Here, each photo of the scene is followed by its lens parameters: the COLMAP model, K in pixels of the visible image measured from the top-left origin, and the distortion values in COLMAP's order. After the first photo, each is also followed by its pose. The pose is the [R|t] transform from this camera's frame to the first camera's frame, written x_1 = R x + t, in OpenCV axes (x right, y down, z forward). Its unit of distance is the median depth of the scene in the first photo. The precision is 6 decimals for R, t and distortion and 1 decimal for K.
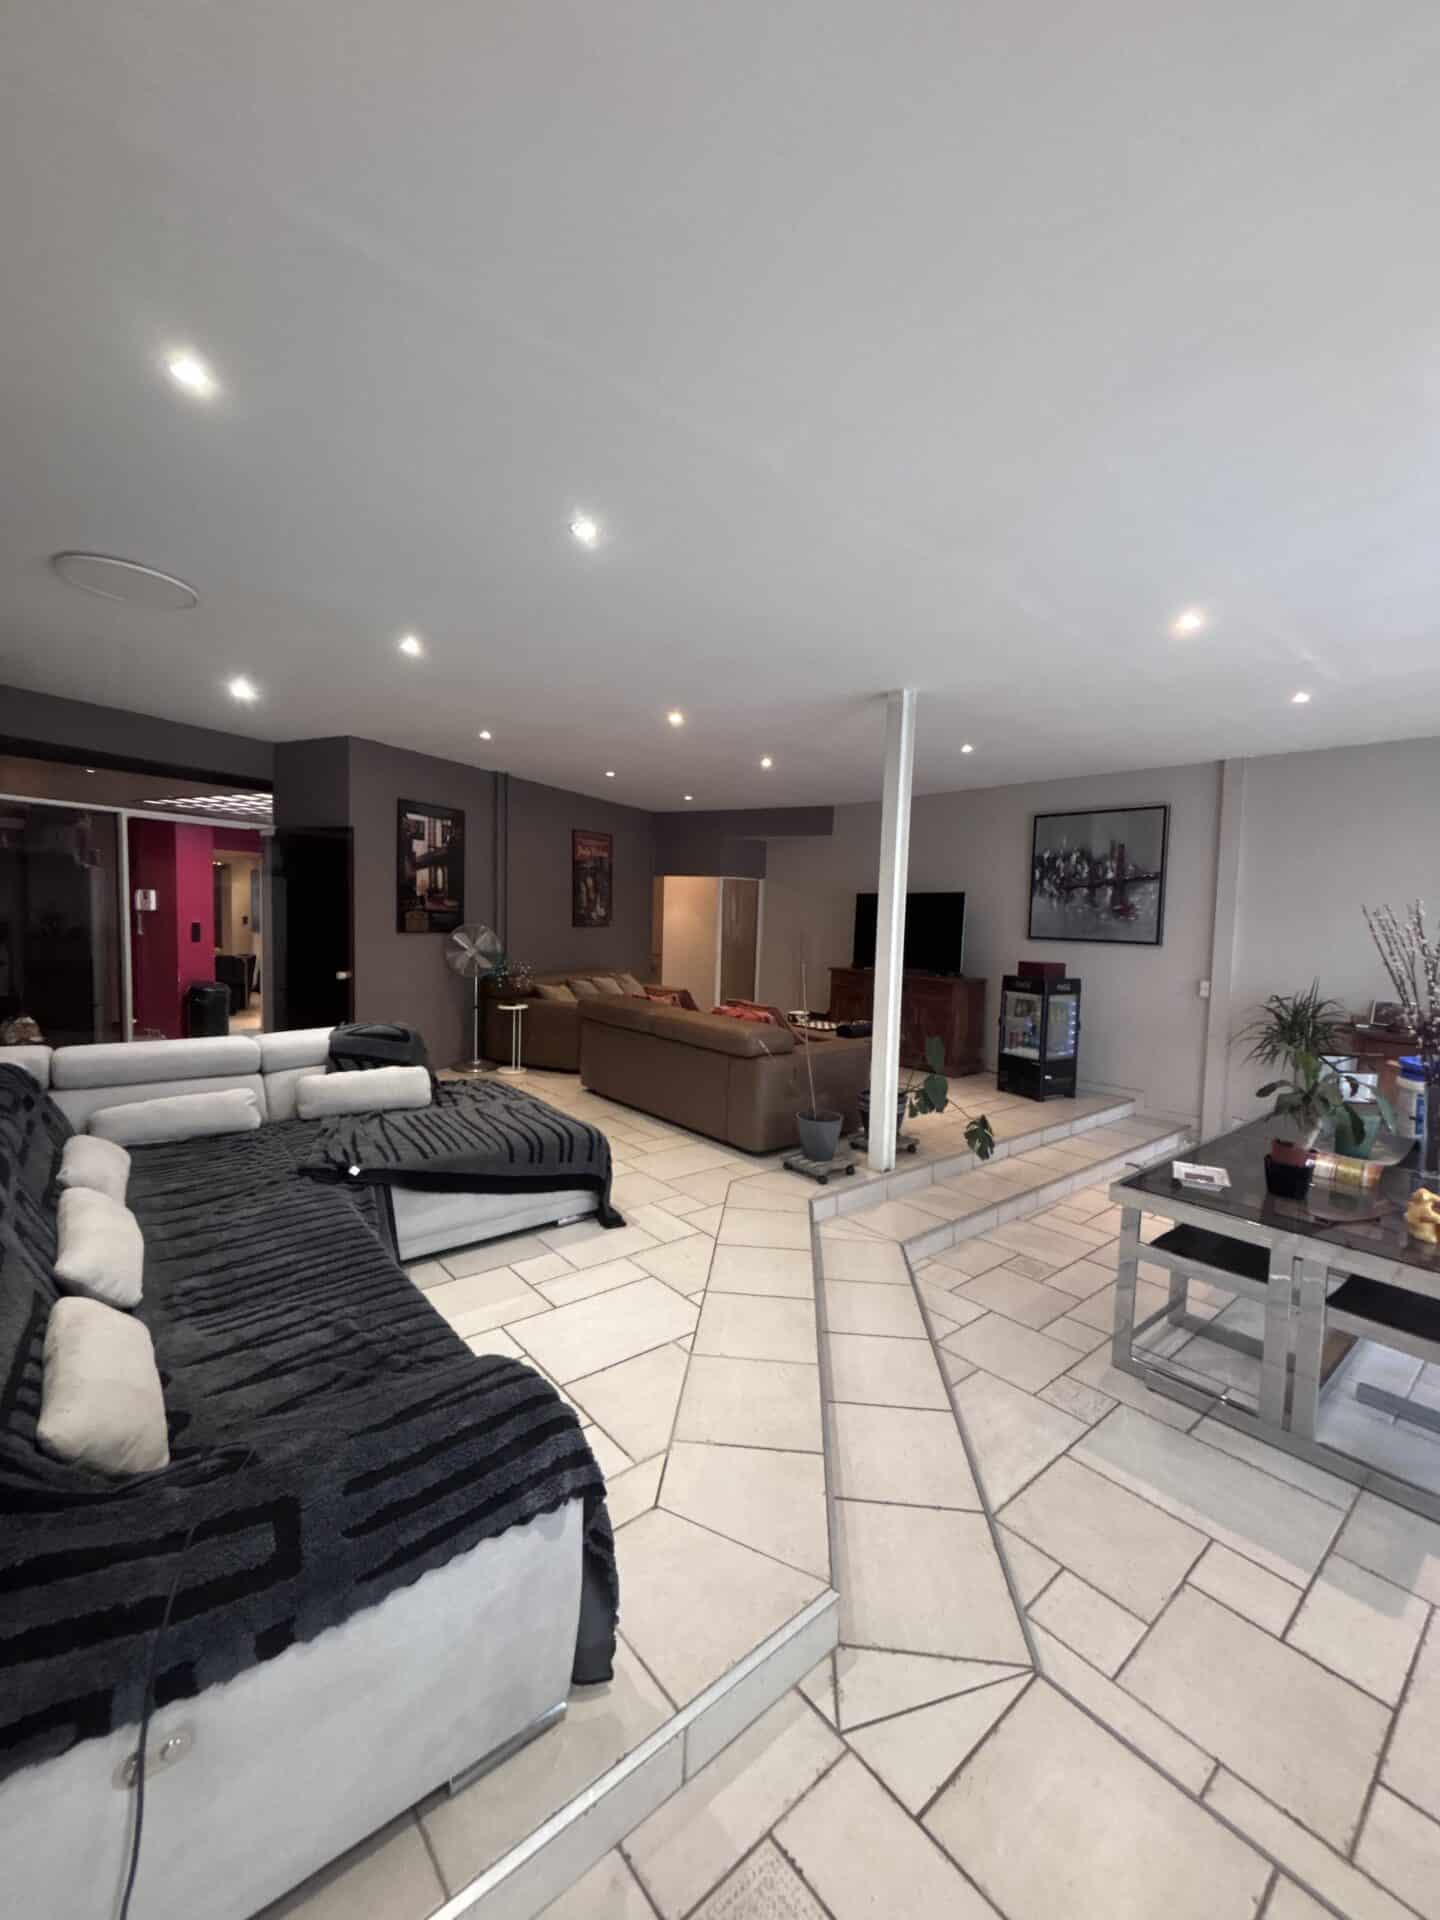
lens RADIAL K [[772.8, 0, 715.6], [0, 772.8, 961.2], [0, 0, 1]] dist [0.001009, 0.000030]
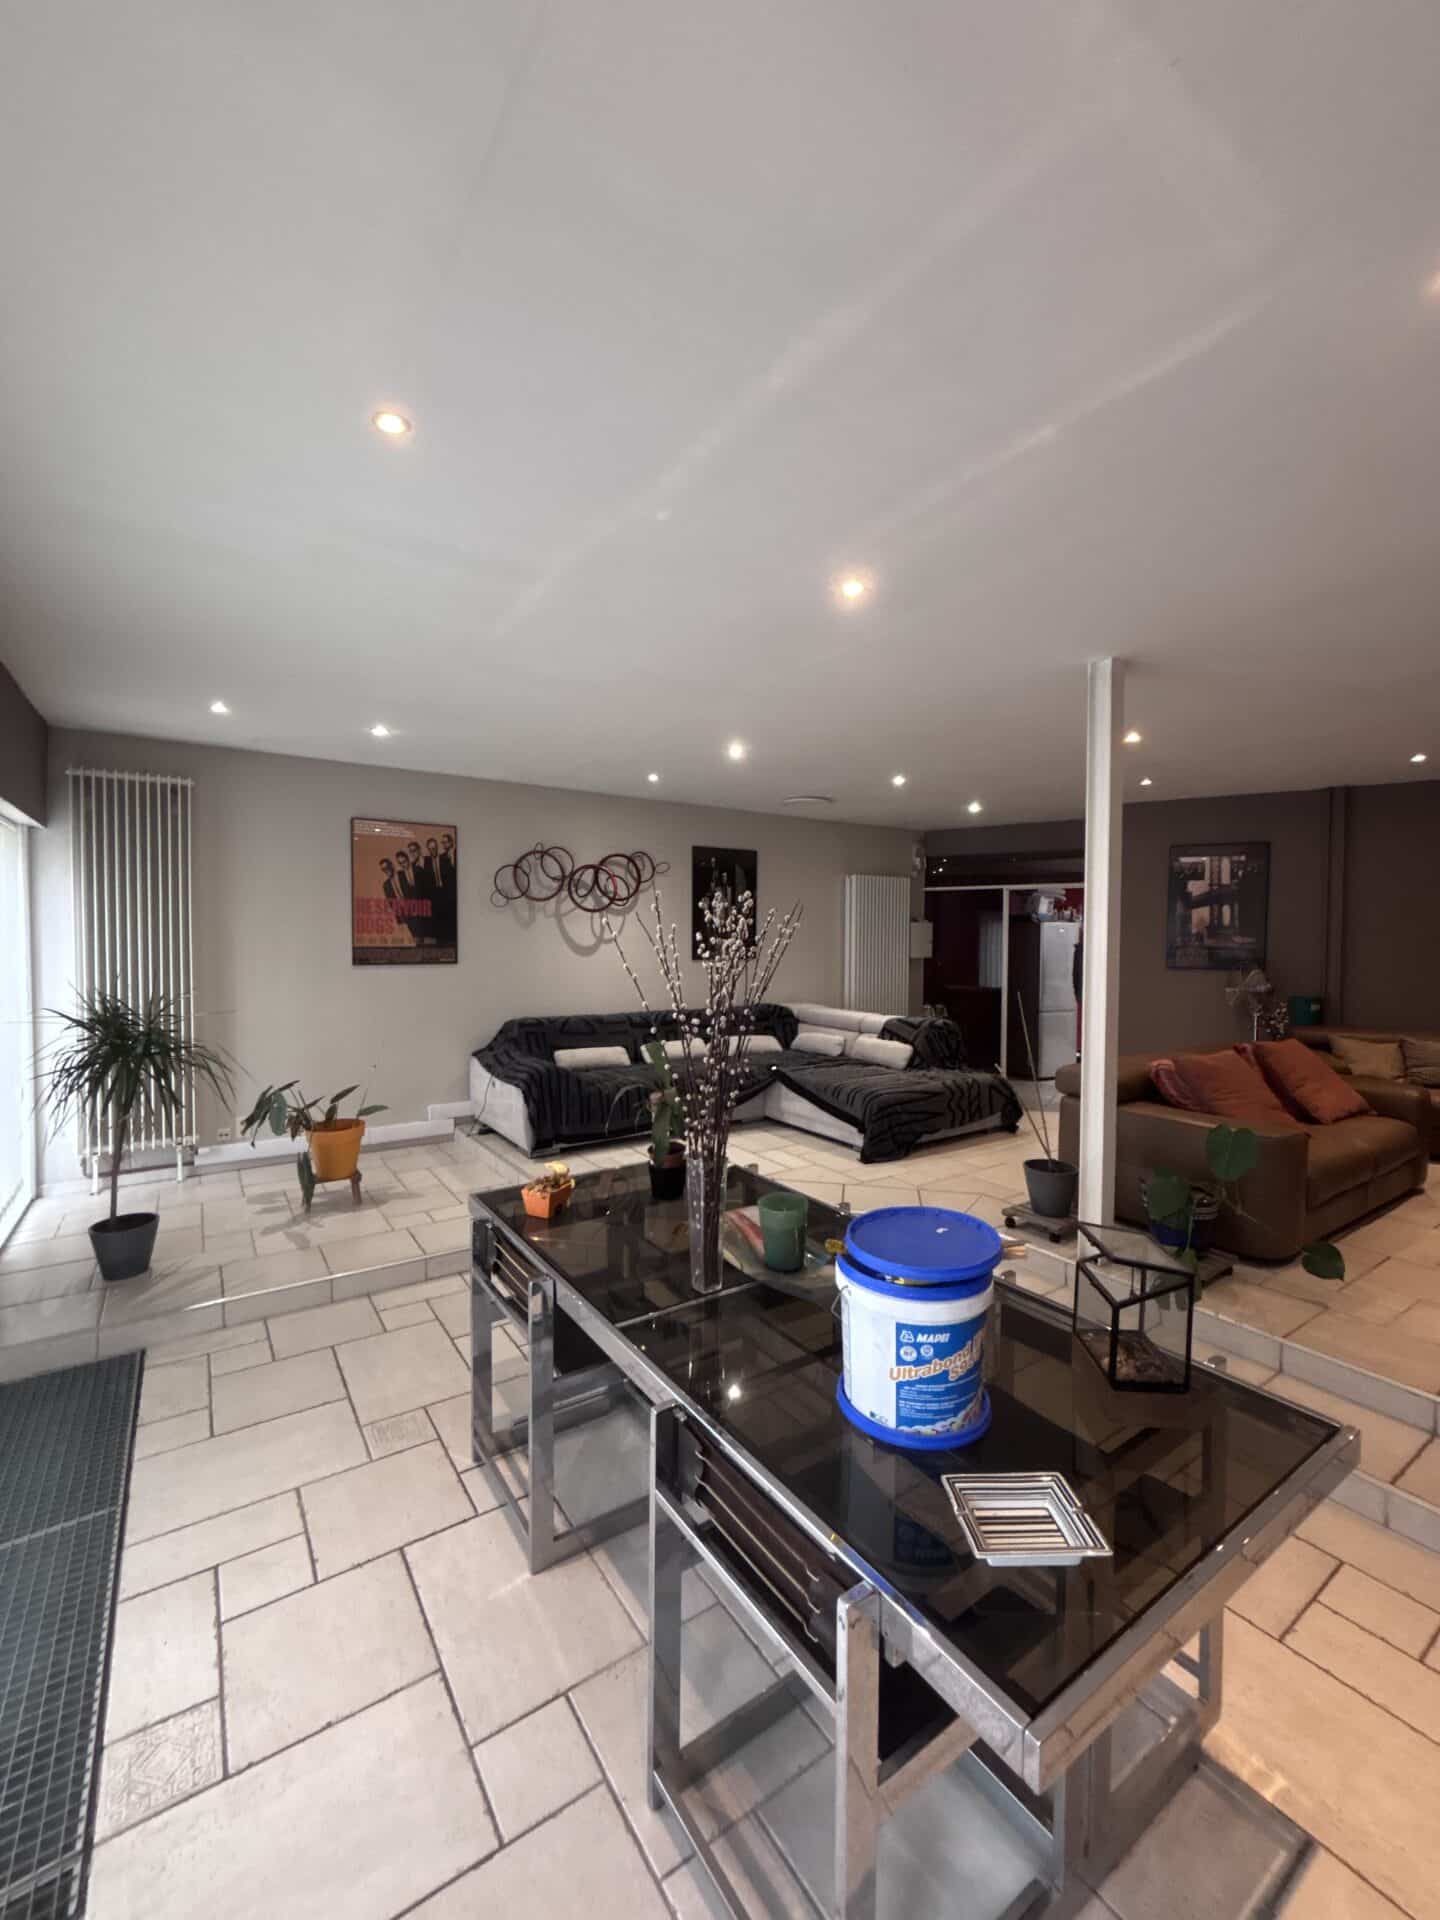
lens RADIAL K [[772.8, 0, 717.1], [0, 772.8, 958.6], [0, 0, 1]] dist [0.001009, 0.000030]
pose [[-0.094809, 0.000448, -0.995495, 0.718826], [-0.075591, 0.997110, 0.007648, -0.009959], [0.992621, 0.075975, -0.094501, 0.463727]]
